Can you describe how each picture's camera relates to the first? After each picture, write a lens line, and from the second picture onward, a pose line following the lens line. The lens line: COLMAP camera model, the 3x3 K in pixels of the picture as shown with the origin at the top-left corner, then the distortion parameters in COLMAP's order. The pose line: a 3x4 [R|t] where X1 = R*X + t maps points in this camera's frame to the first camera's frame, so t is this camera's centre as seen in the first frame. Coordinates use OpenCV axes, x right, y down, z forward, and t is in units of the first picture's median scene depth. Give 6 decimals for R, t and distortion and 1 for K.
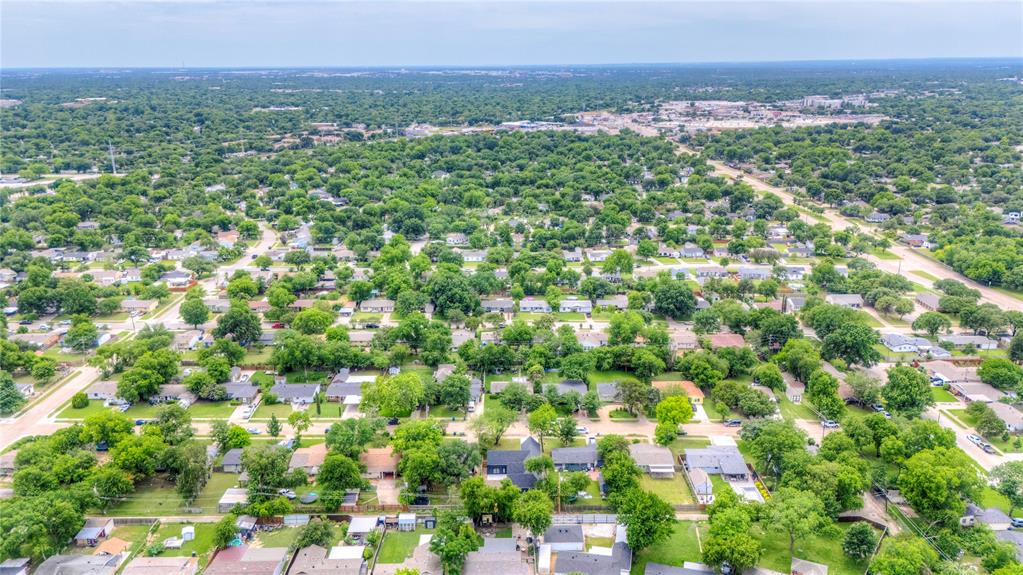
lens RADIAL K [[748.1, 0, 518.7], [0, 748.1, 286.9], [0, 0, 1]] dist [0.065416, -0.061959]
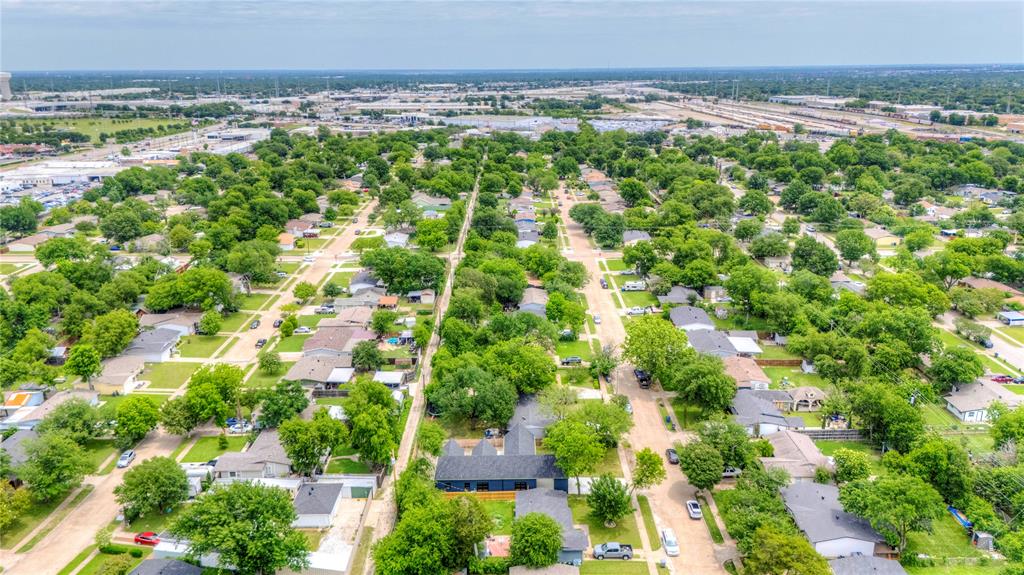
lens RADIAL K [[748.8, 0, 519.2], [0, 748.8, 286.9], [0, 0, 1]] dist [0.065416, -0.061959]
pose [[-0.002308, 0.289017, -0.957321, 0.435473], [-0.277289, 0.919598, 0.278297, -0.062690], [0.960784, 0.266097, 0.078019, 0.699096]]
